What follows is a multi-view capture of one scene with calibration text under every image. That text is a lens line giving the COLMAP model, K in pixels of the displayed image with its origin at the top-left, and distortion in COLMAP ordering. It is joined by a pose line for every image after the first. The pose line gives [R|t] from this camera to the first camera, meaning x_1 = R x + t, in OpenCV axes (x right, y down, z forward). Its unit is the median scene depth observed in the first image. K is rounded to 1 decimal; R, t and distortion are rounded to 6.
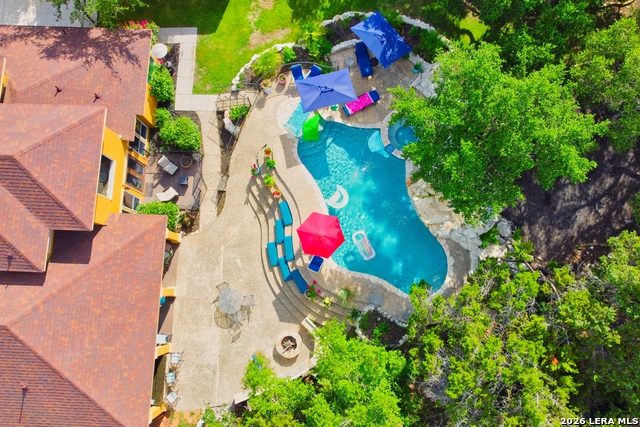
lens RADIAL K [[459.8, 0, 337.7], [0, 459.8, 215.6], [0, 0, 1]] dist [0.008422, 0.002011]
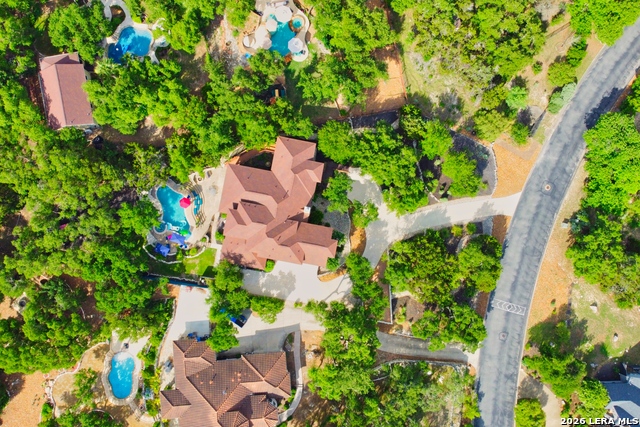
lens RADIAL K [[465.2, 0, 305.9], [0, 465.2, 212.8], [0, 0, 1]] dist [0.001375, -0.004726]
pose [[-0.988490, -0.150627, -0.014132, -0.982456], [0.144809, -0.969059, 0.199887, -0.665379], [-0.043803, 0.195540, 0.979717, -2.890088]]
